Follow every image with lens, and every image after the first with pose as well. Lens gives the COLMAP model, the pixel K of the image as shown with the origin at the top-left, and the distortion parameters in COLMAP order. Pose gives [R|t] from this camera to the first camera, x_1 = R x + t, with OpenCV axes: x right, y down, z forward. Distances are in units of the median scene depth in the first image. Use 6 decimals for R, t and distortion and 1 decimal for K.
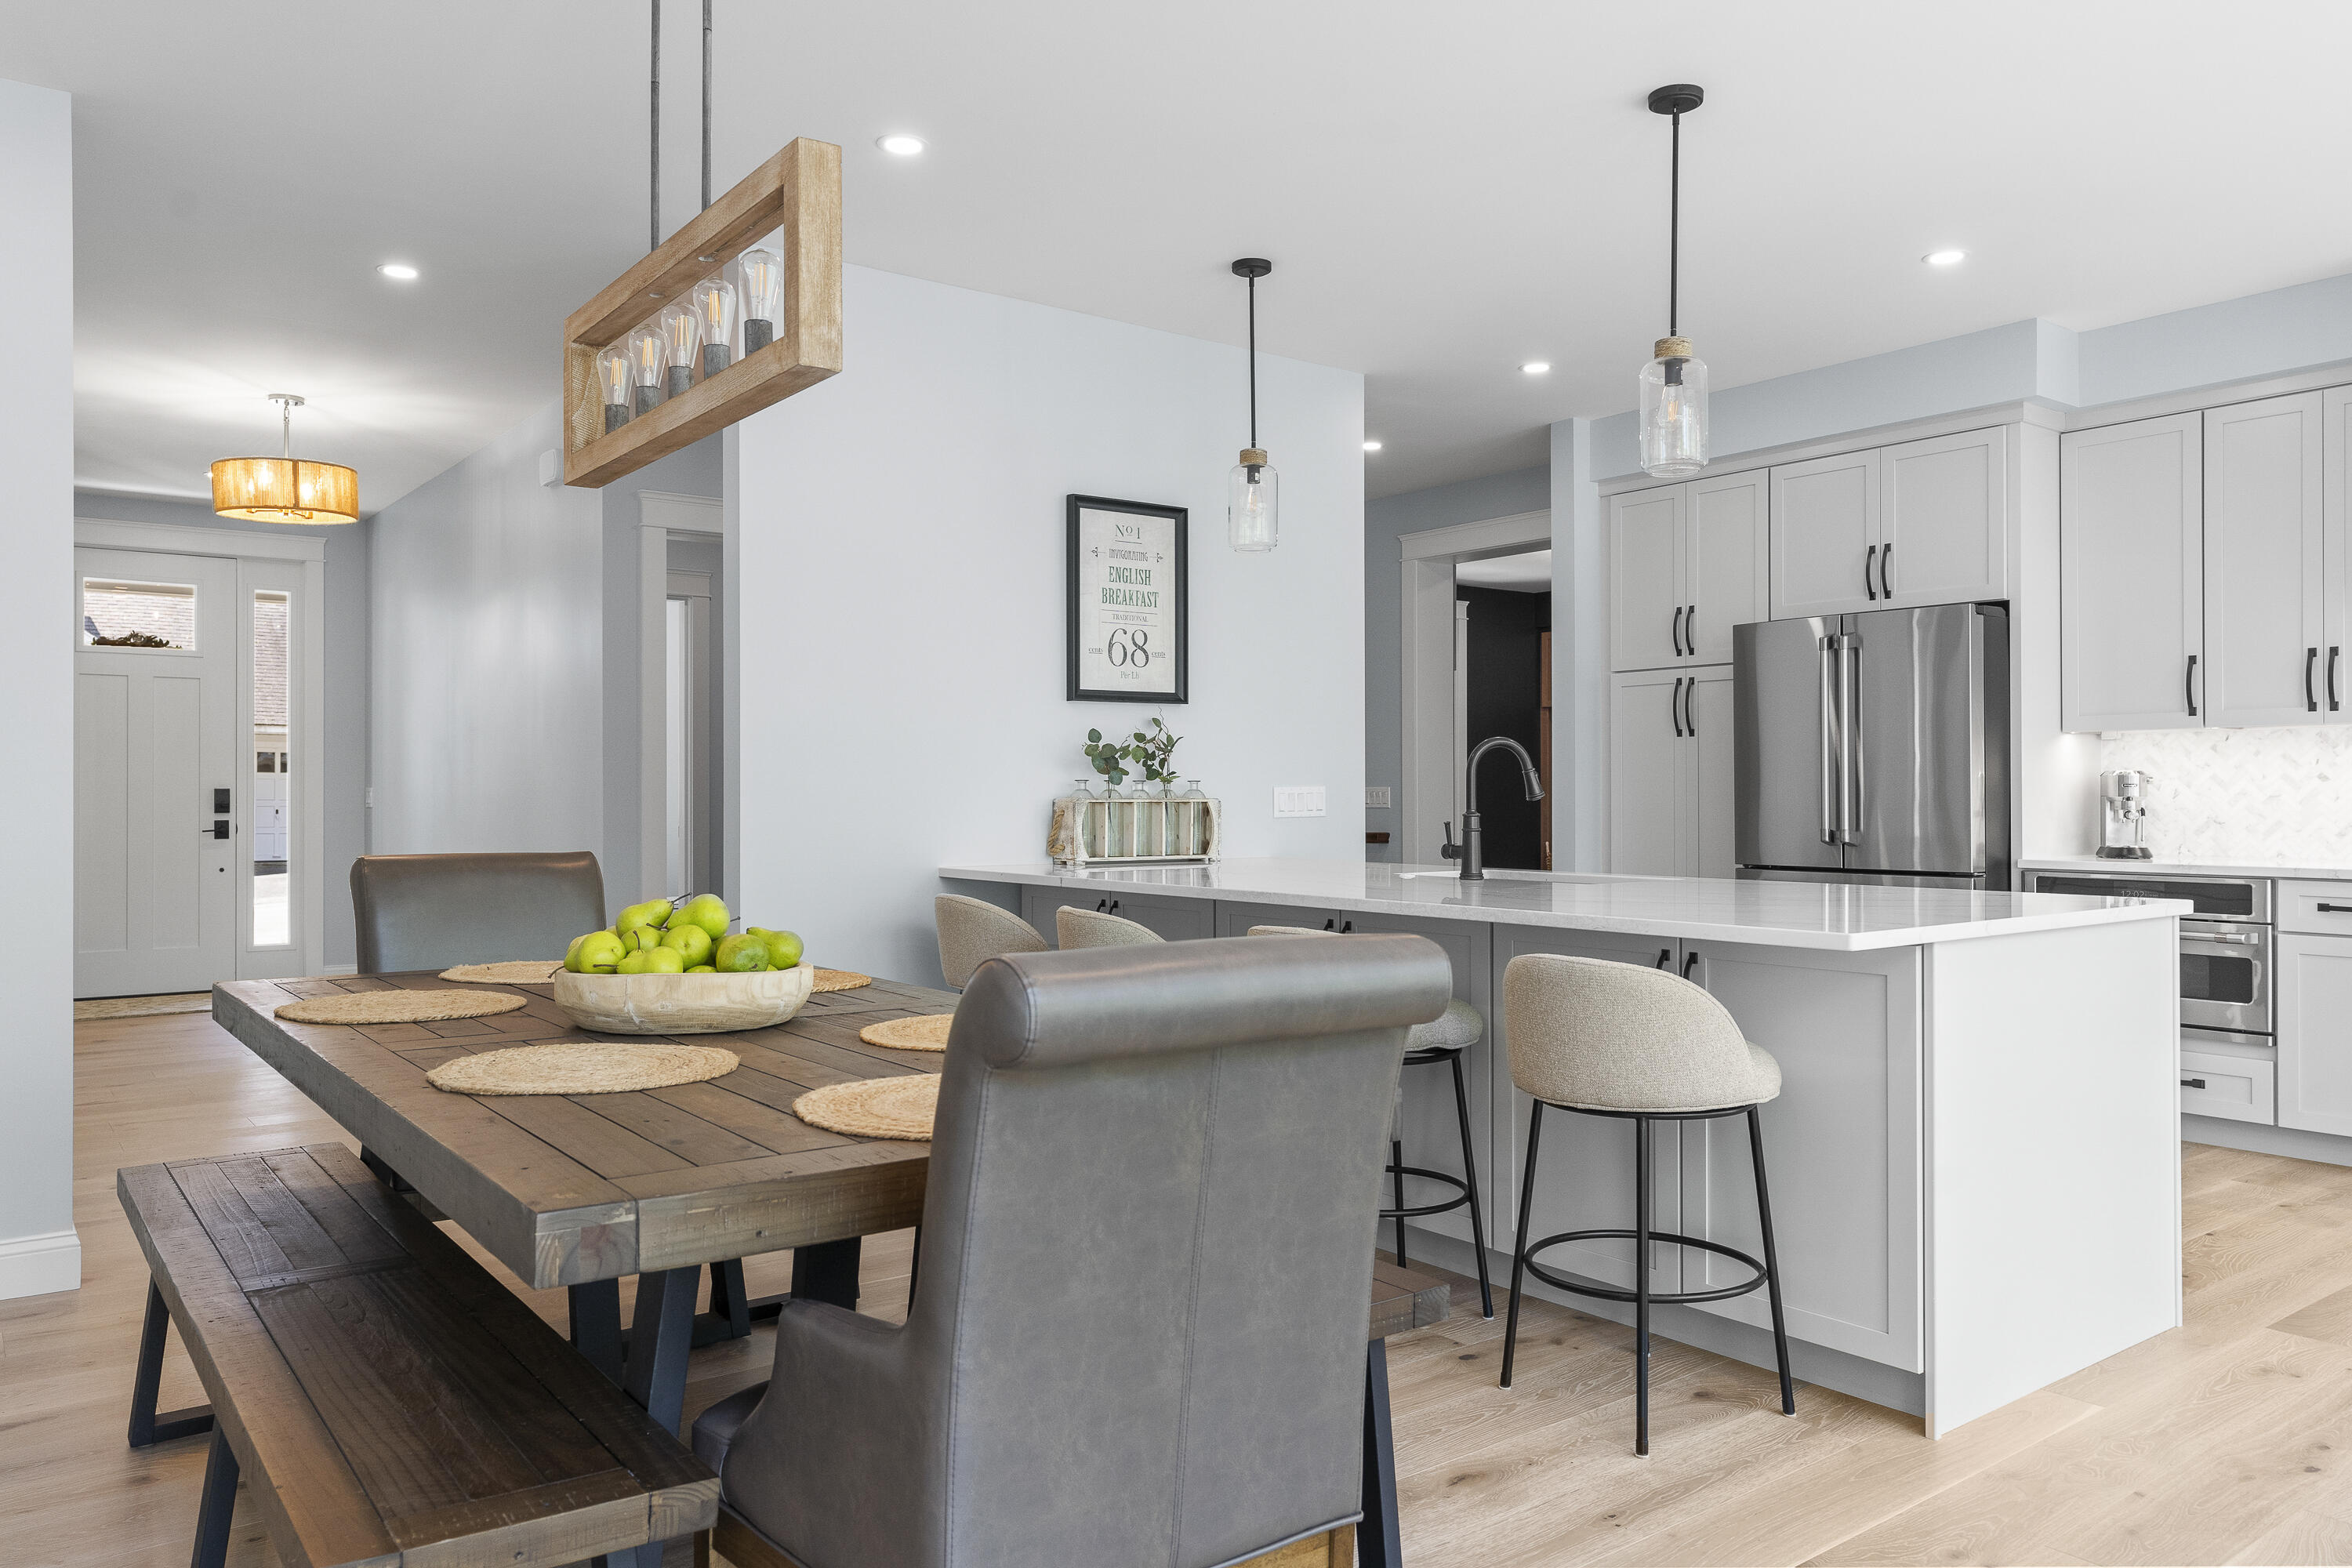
lens RADIAL K [[1630.8, 0, 1176.0], [0, 1630.8, 784.0], [0, 0, 1]] dist [0.006704, -0.005576]
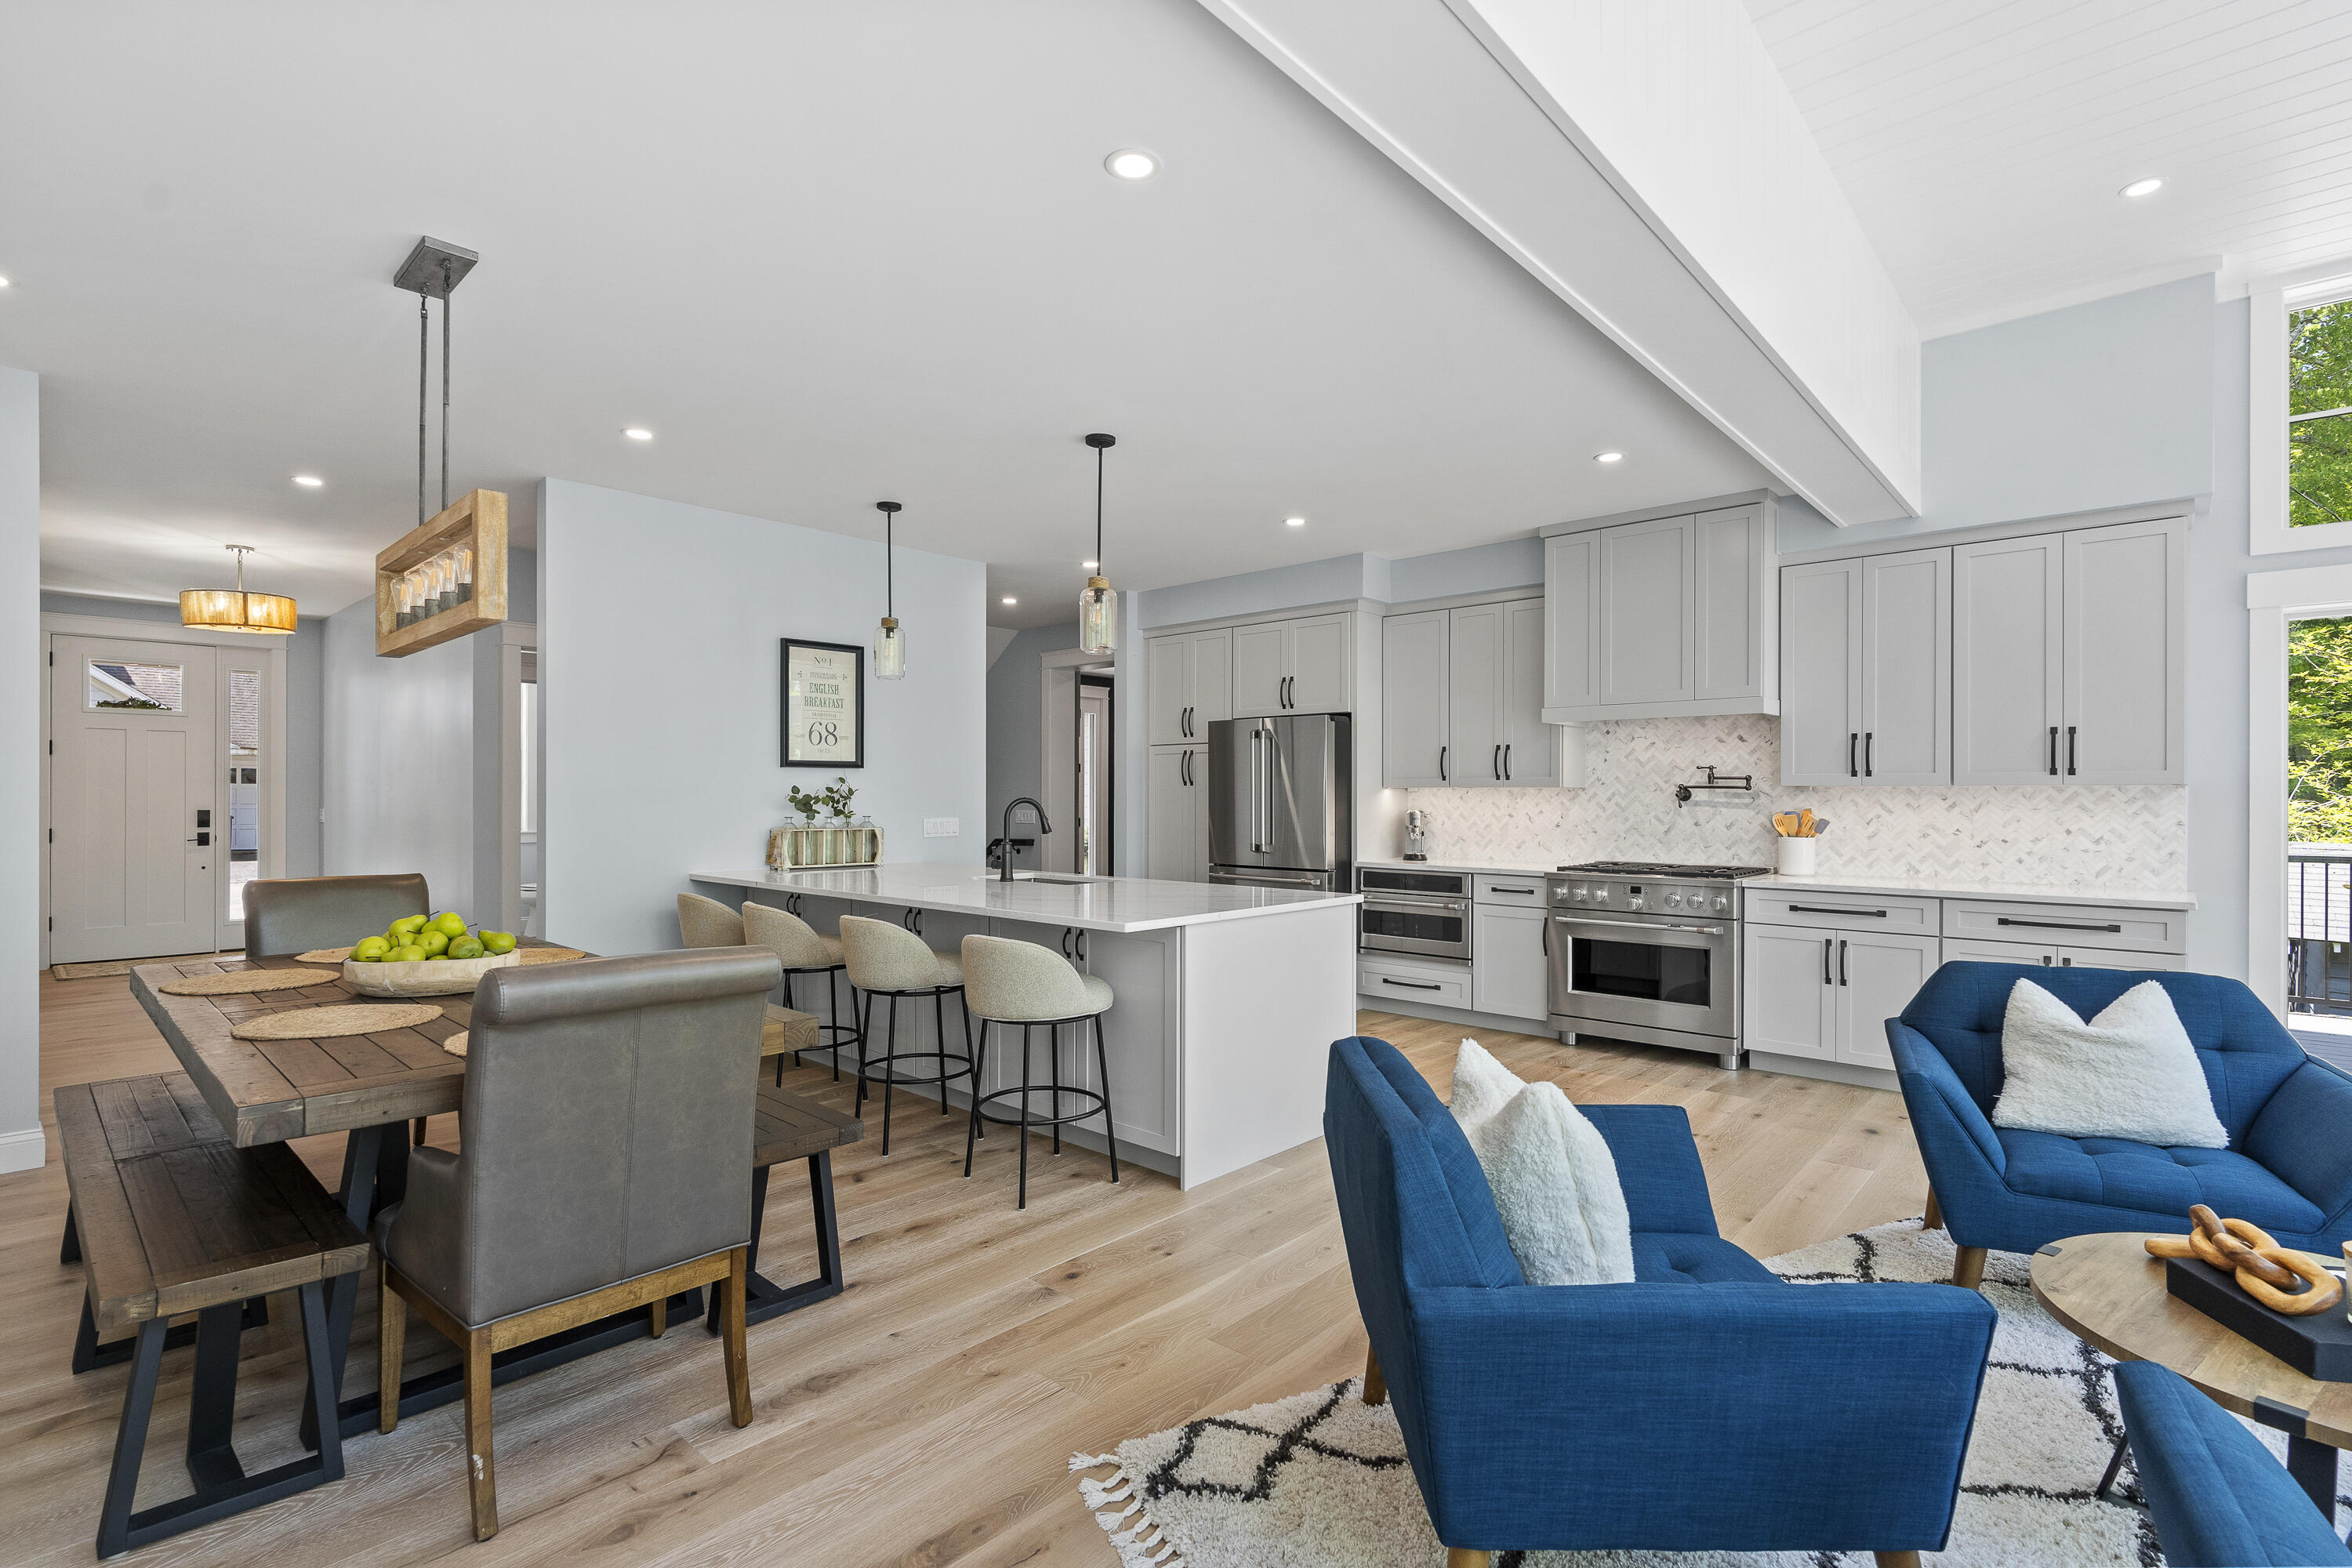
lens RADIAL K [[1091.5, 0, 1170.4], [0, 1091.5, 794.8], [0, 0, 1]] dist [-0.002318, 0.000774]
pose [[0.984716, 0.003526, 0.174133, 0.125231], [-0.004377, 0.999980, 0.004501, -0.030988], [-0.174114, -0.005195, 0.984712, -0.120982]]
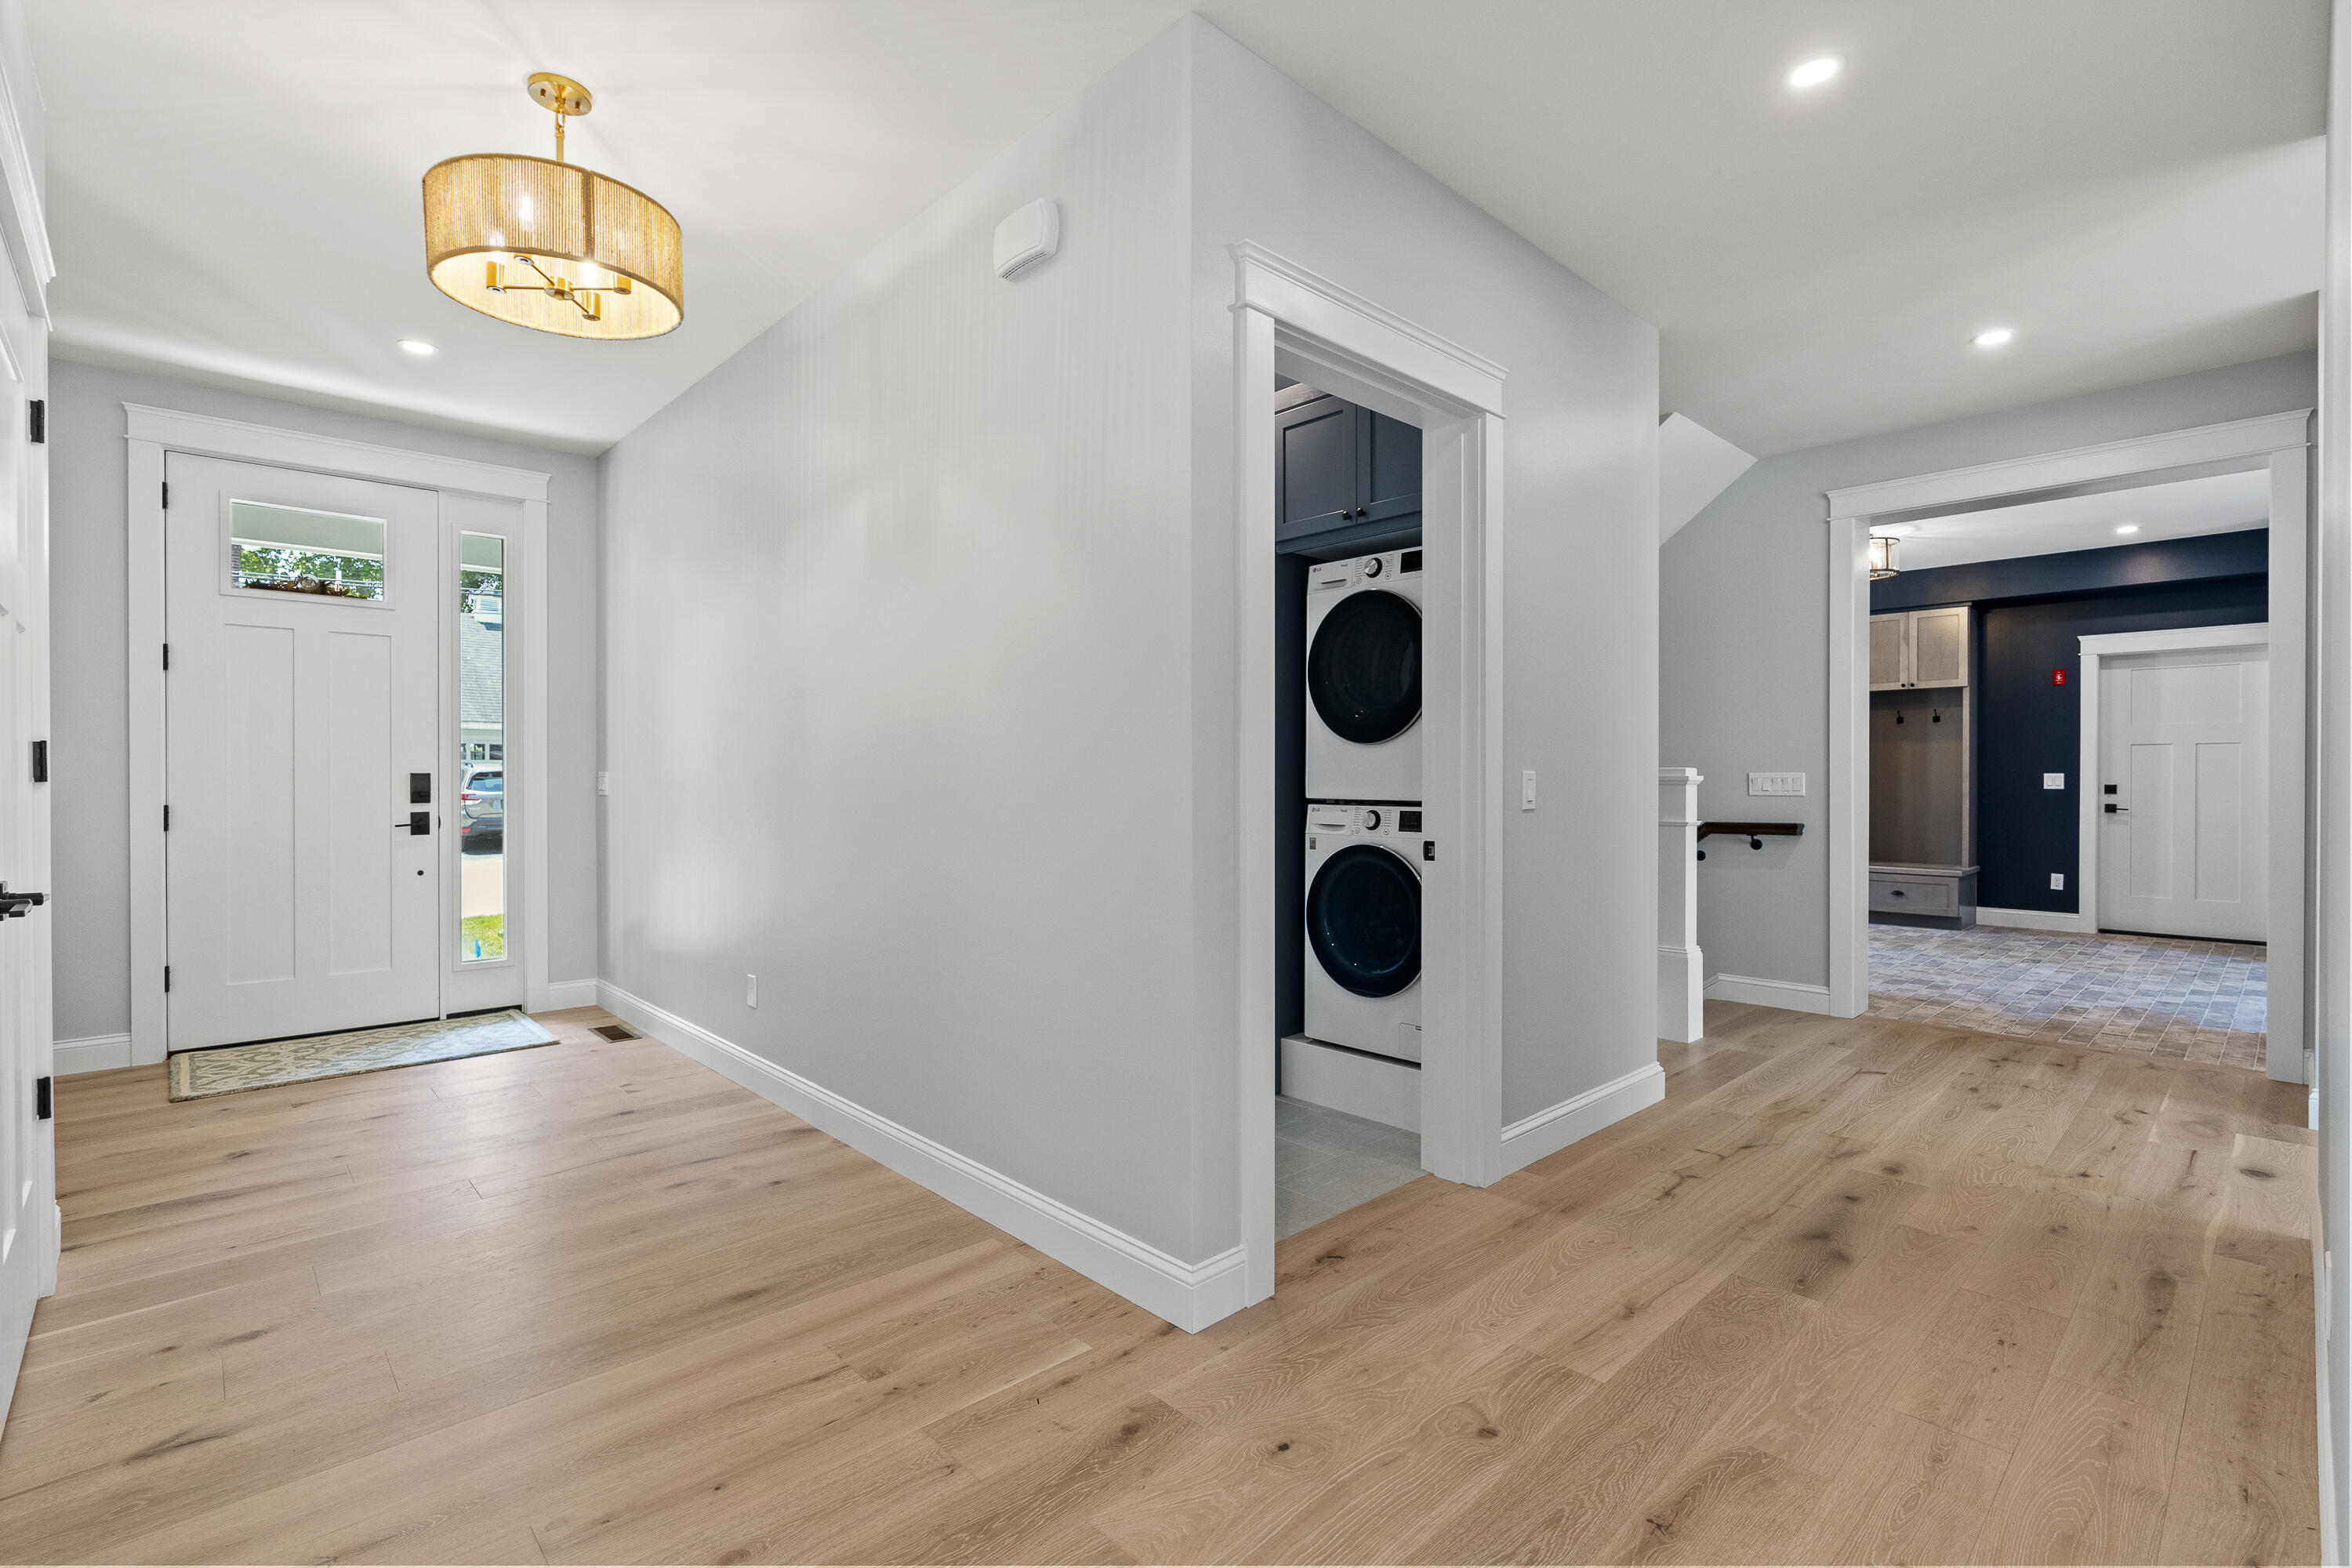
lens RADIAL K [[1064.7, 0, 1176.0], [0, 1064.7, 784.0], [0, 0, 1]] dist [-0.000132, 0.000216]
pose [[0.994364, 0.000498, 0.106017, -0.457026], [-0.001476, 0.999957, 0.009150, 0.005021], [-0.106008, -0.009255, 0.994322, 0.743906]]
